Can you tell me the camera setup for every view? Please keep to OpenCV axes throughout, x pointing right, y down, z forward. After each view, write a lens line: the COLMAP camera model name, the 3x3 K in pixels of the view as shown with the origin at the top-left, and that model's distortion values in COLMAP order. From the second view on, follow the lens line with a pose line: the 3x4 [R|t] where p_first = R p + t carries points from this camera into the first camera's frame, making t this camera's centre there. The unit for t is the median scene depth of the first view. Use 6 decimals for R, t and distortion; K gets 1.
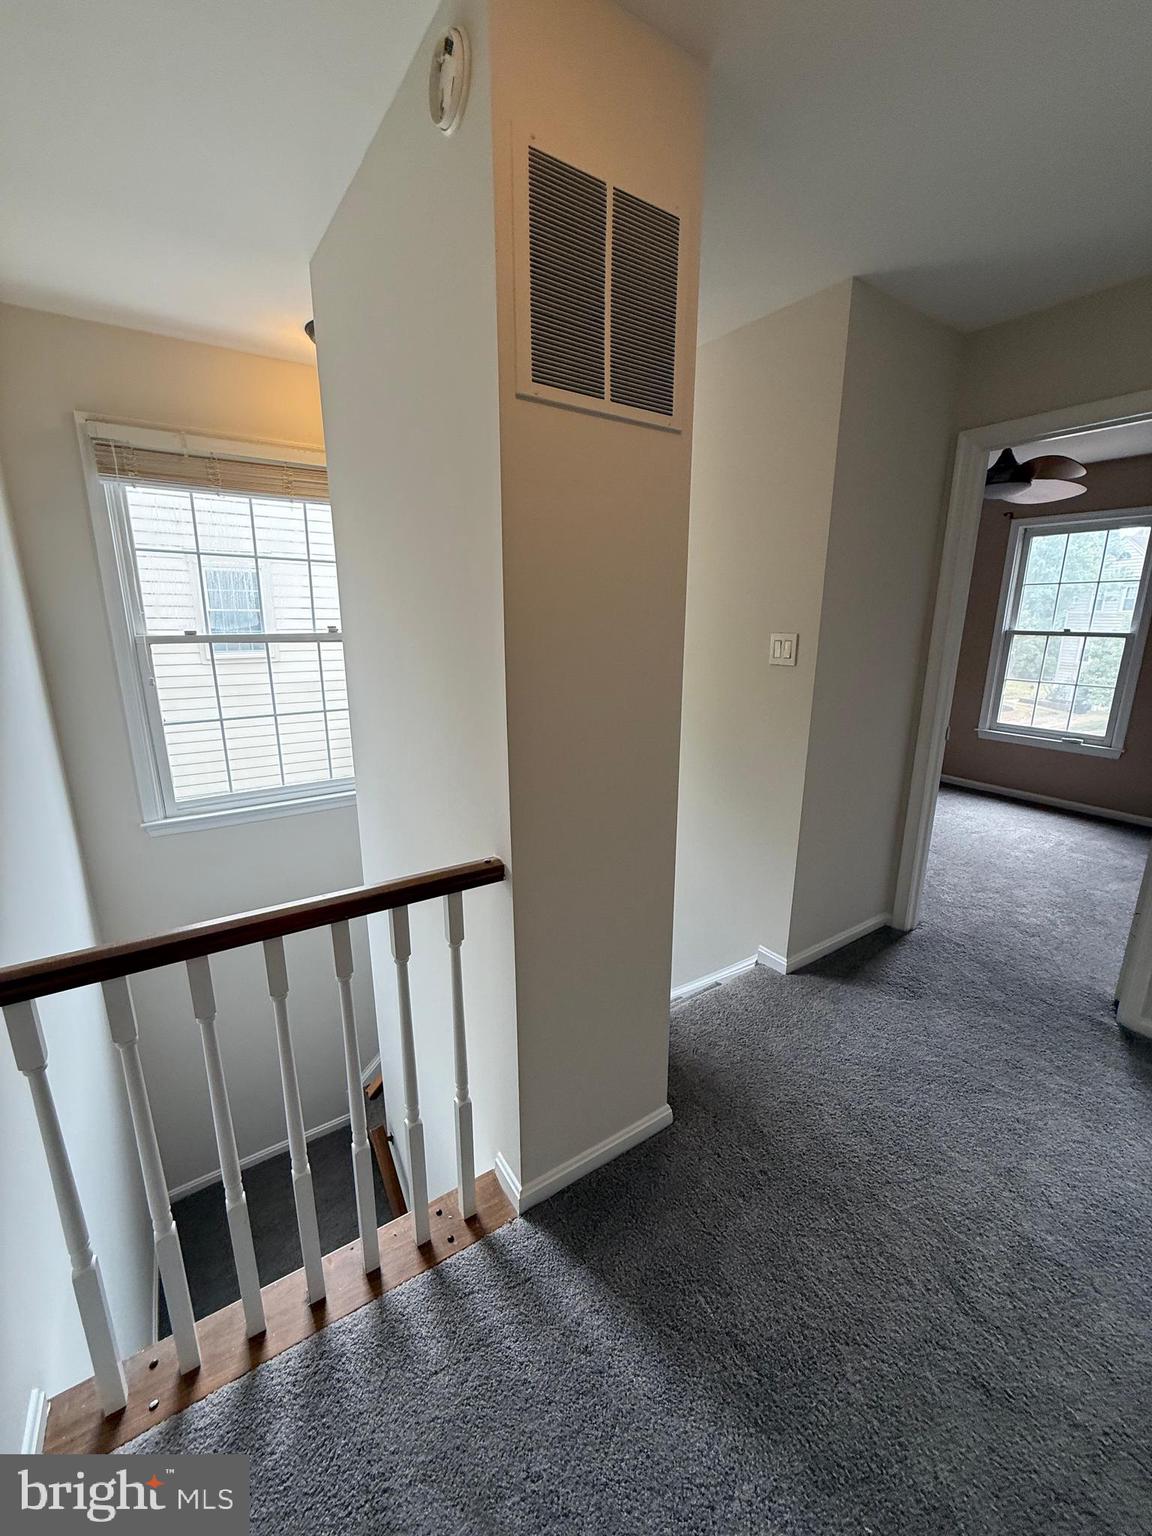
lens RADIAL K [[611.6, 0, 580.2], [0, 611.6, 766.8], [0, 0, 1]] dist [-0.003635, -0.000248]
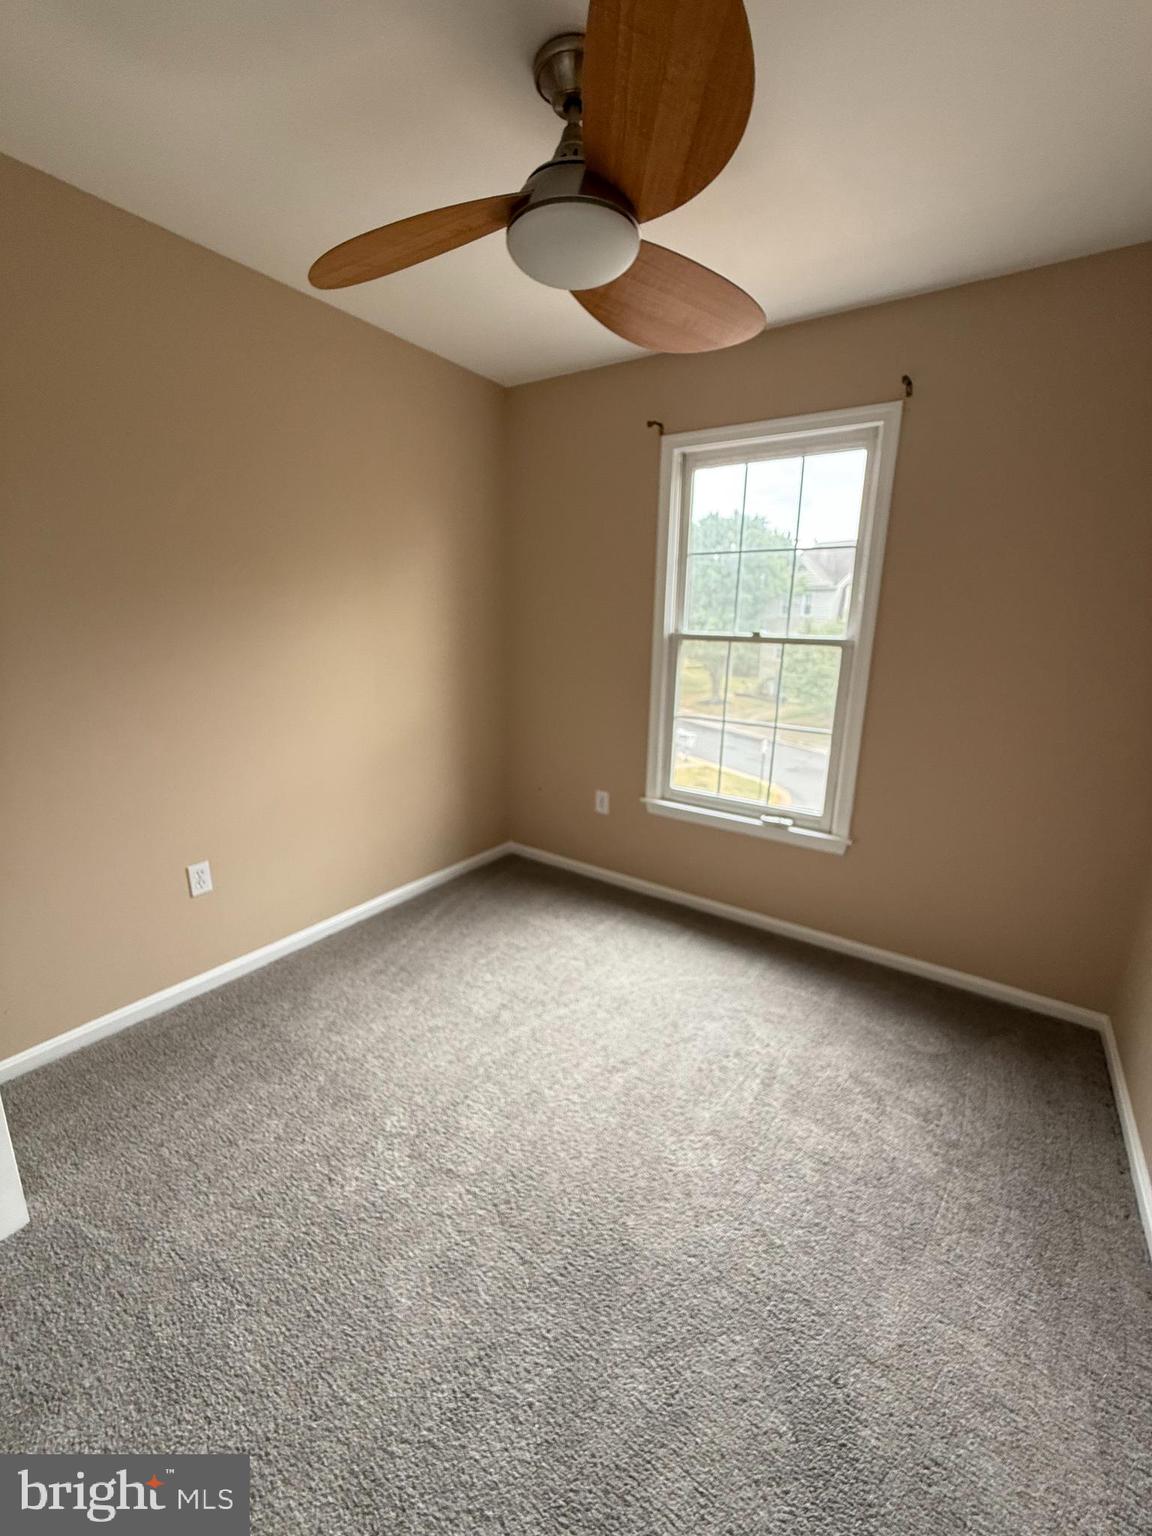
lens RADIAL K [[611.6, 0, 577.9], [0, 611.6, 768.2], [0, 0, 1]] dist [-0.003635, -0.000248]
pose [[0.932480, -0.073541, 0.353656, 0.441449], [0.073045, 0.997219, 0.014770, -0.122009], [-0.353758, 0.012060, 0.935259, 0.538136]]
